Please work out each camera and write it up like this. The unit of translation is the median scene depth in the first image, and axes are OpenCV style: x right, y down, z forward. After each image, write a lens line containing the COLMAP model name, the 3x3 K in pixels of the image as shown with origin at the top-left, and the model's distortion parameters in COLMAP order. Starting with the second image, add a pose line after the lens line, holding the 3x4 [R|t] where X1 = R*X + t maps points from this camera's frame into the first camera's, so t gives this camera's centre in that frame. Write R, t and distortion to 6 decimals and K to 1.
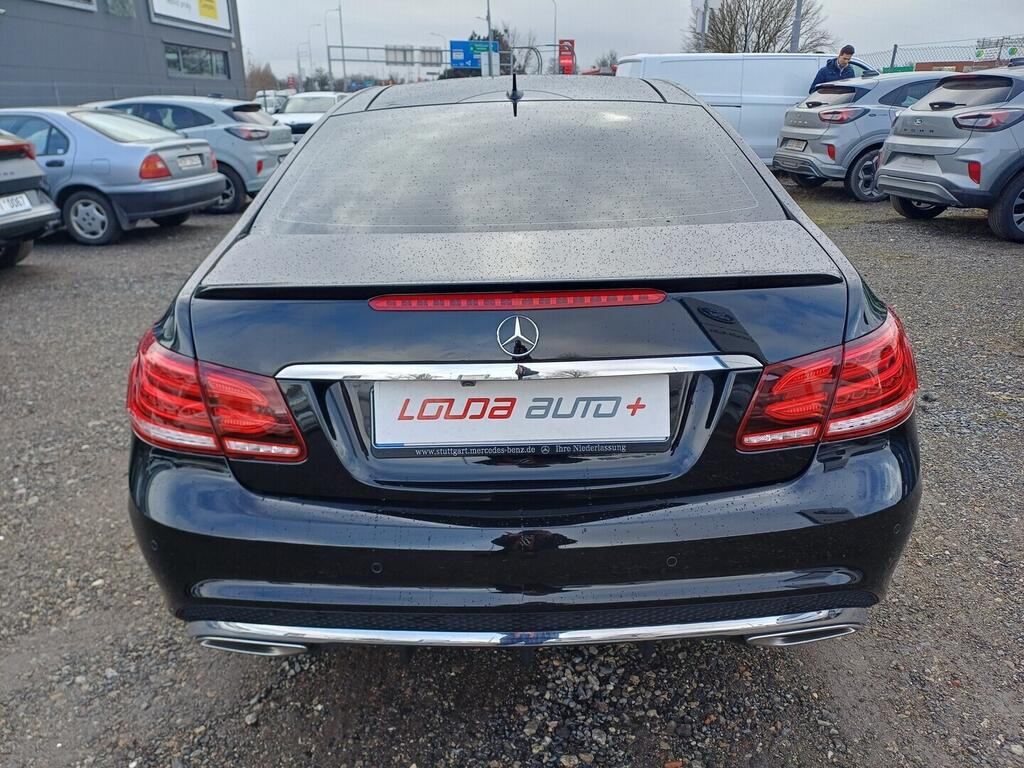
lens RADIAL K [[744.0, 0, 512.0], [0, 744.0, 384.0], [0, 0, 1]] dist [0.023112, 0.003491]
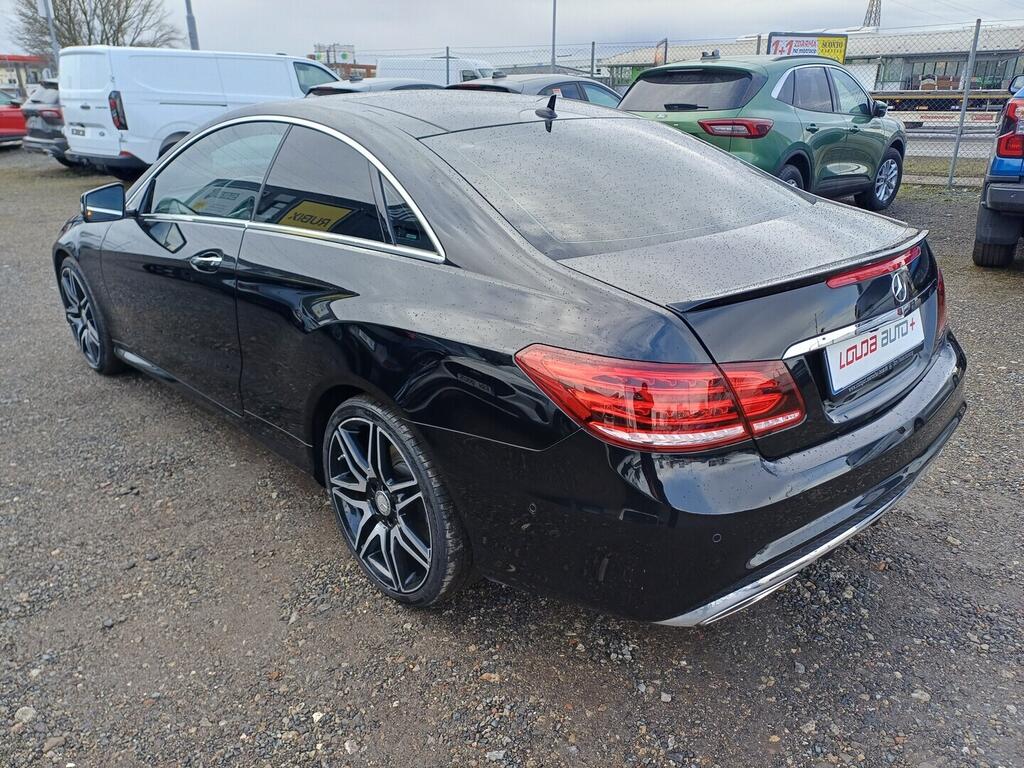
lens RADIAL K [[744.0, 0, 512.0], [0, 744.0, 384.0], [0, 0, 1]] dist [0.023112, 0.003491]
pose [[0.726360, -0.242471, 0.643124, -0.983502], [0.238984, 0.966419, 0.094445, -0.130721], [-0.644428, 0.085095, 0.759915, 0.254852]]
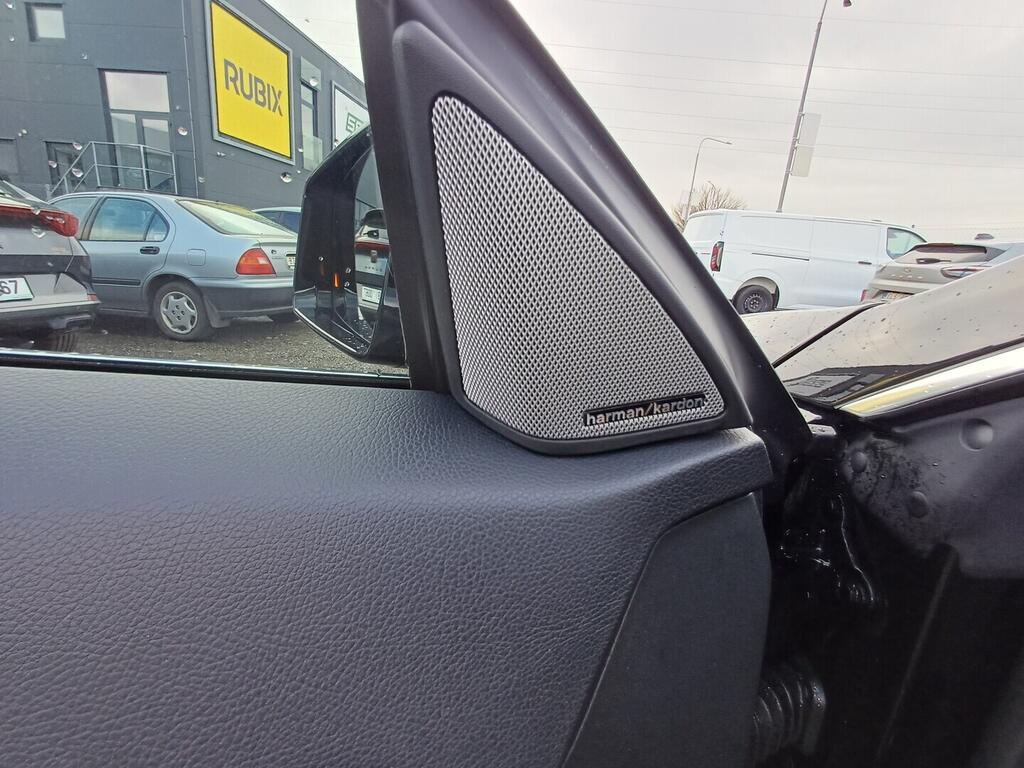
lens RADIAL K [[463.7, 0, 512.0], [0, 463.7, 384.0], [0, 0, 1]] dist [-0.000611, 0.000569]
pose [[0.993958, 0.096824, -0.051706, -0.562753], [-0.100893, 0.991433, -0.082949, -0.577895], [0.043231, 0.087665, 0.995212, 2.105480]]
